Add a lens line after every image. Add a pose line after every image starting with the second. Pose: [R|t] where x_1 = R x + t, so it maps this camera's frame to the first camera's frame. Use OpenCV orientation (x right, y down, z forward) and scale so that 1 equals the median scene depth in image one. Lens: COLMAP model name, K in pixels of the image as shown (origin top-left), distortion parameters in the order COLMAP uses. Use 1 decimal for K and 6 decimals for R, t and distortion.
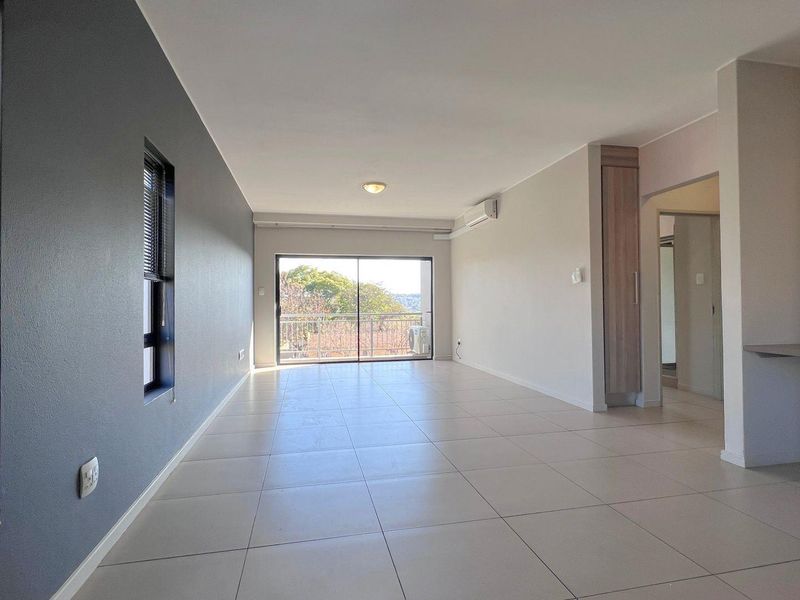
lens RADIAL K [[421.8, 0, 397.4], [0, 421.8, 296.8], [0, 0, 1]] dist [-0.004516, -0.000910]
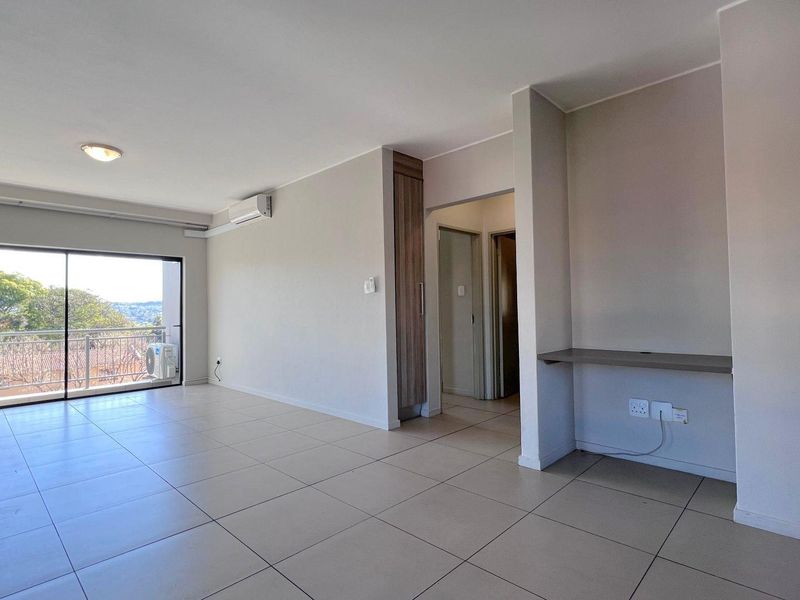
lens RADIAL K [[421.8, 0, 397.4], [0, 421.8, 296.8], [0, 0, 1]] dist [-0.004516, -0.000910]
pose [[0.831676, 0.010128, 0.555169, -0.040581], [0.000745, 0.999812, -0.019356, -0.006052], [-0.555261, 0.016511, 0.831512, 0.189915]]
